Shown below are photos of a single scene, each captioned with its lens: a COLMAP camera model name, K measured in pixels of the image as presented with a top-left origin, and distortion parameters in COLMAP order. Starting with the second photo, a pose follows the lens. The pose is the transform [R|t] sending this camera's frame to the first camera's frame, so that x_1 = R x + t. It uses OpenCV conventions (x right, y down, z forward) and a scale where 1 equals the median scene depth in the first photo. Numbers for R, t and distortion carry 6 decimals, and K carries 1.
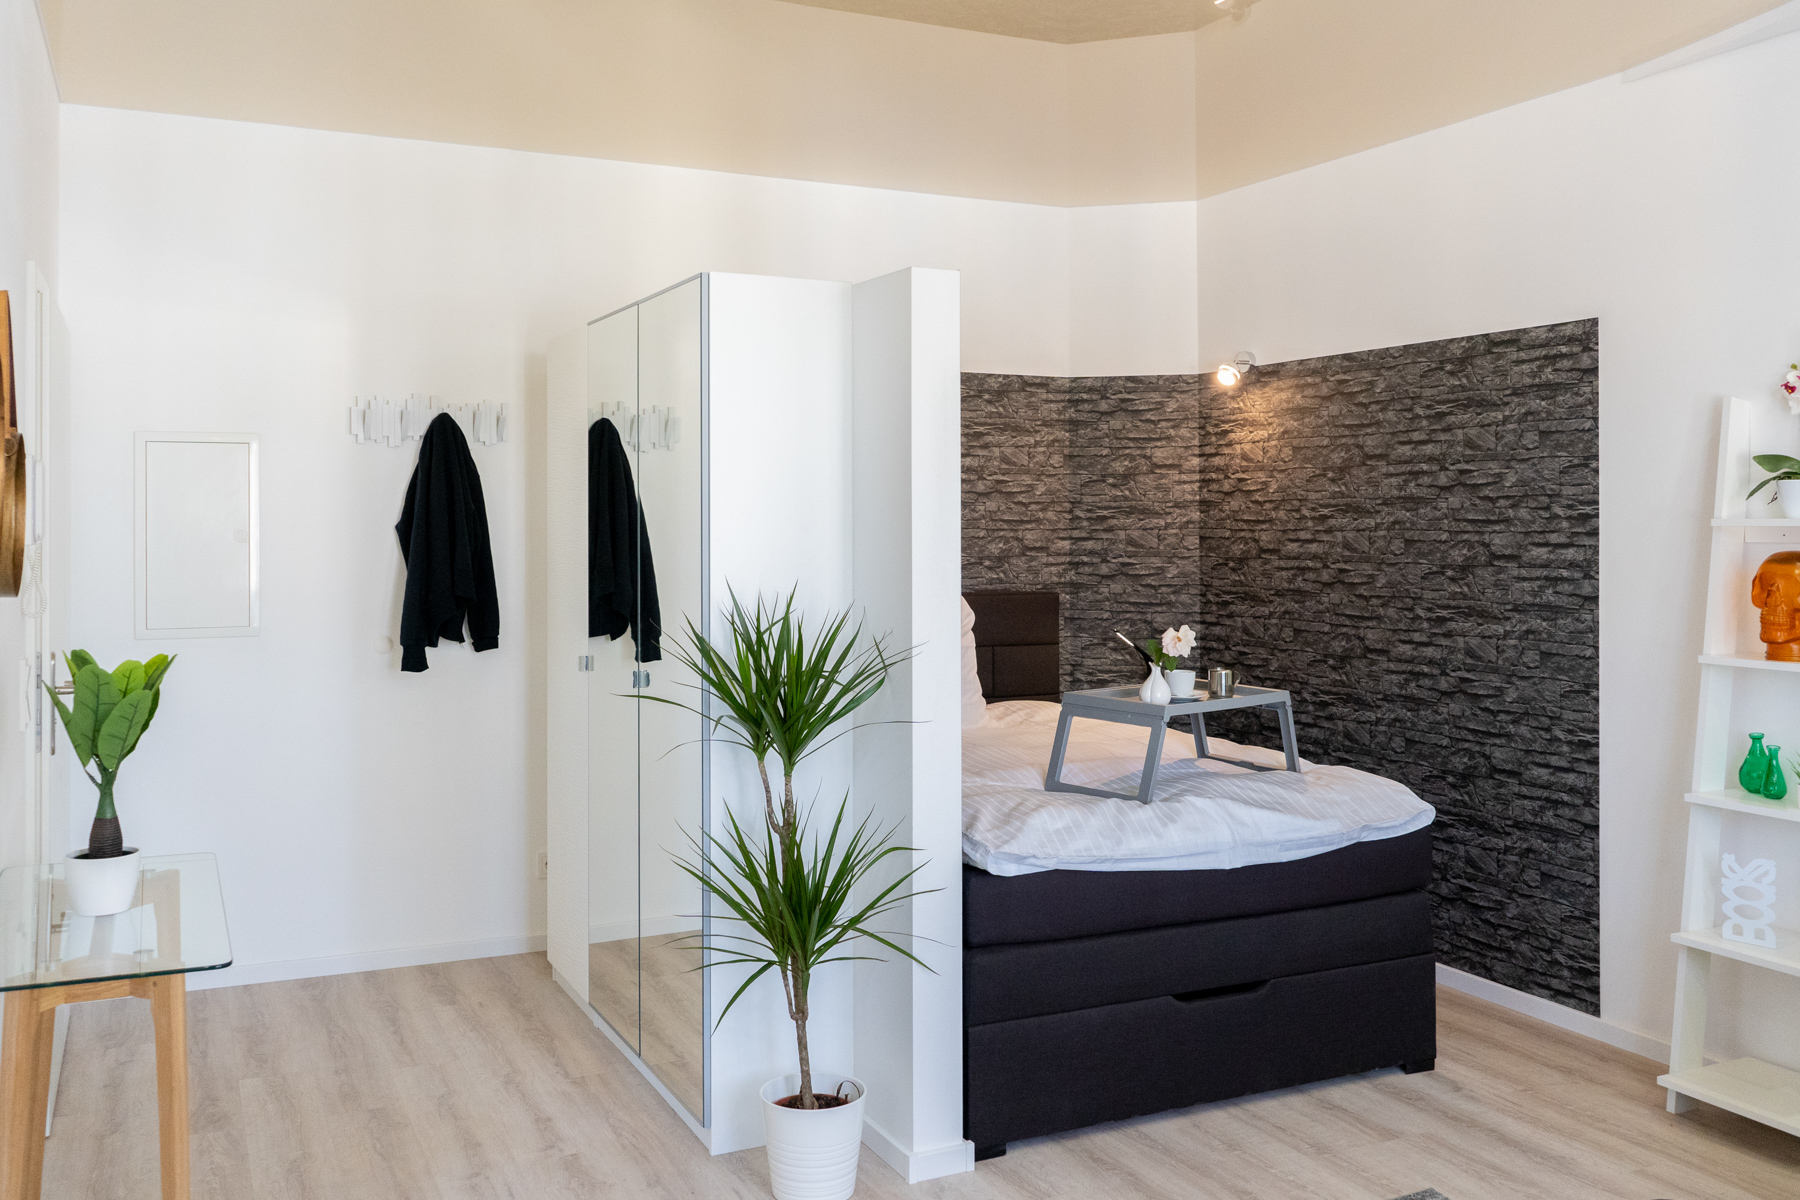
lens RADIAL K [[1543.3, 0, 900.0], [0, 1543.3, 600.0], [0, 0, 1]] dist [0.000038, 0.004513]
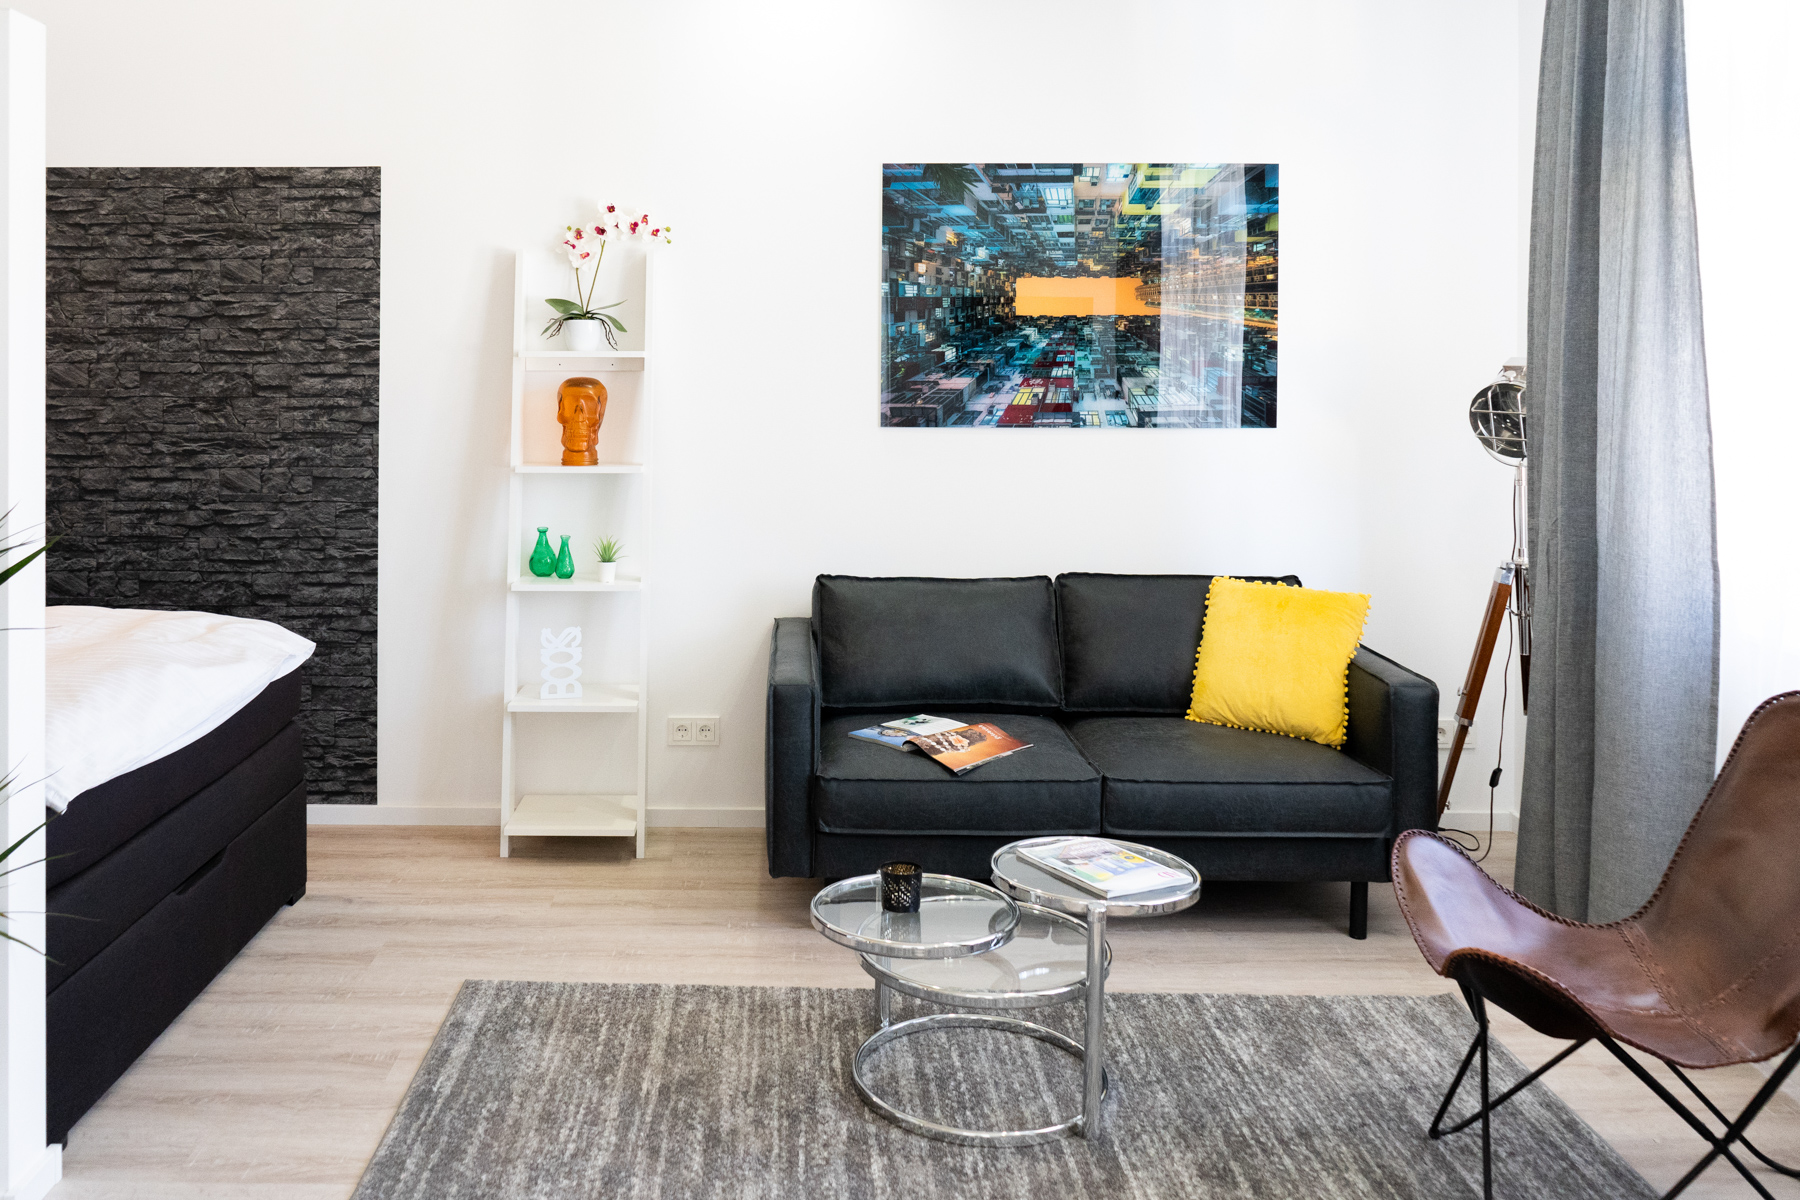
lens RADIAL K [[1454.5, 0, 864.2], [0, 1454.5, 446.5], [0, 0, 1]] dist [0.000313, -0.004321]
pose [[0.452303, -0.055878, 0.890112, -0.312388], [0.043818, 0.998222, 0.040399, -0.011322], [-0.890787, 0.020730, 0.453947, 0.224804]]
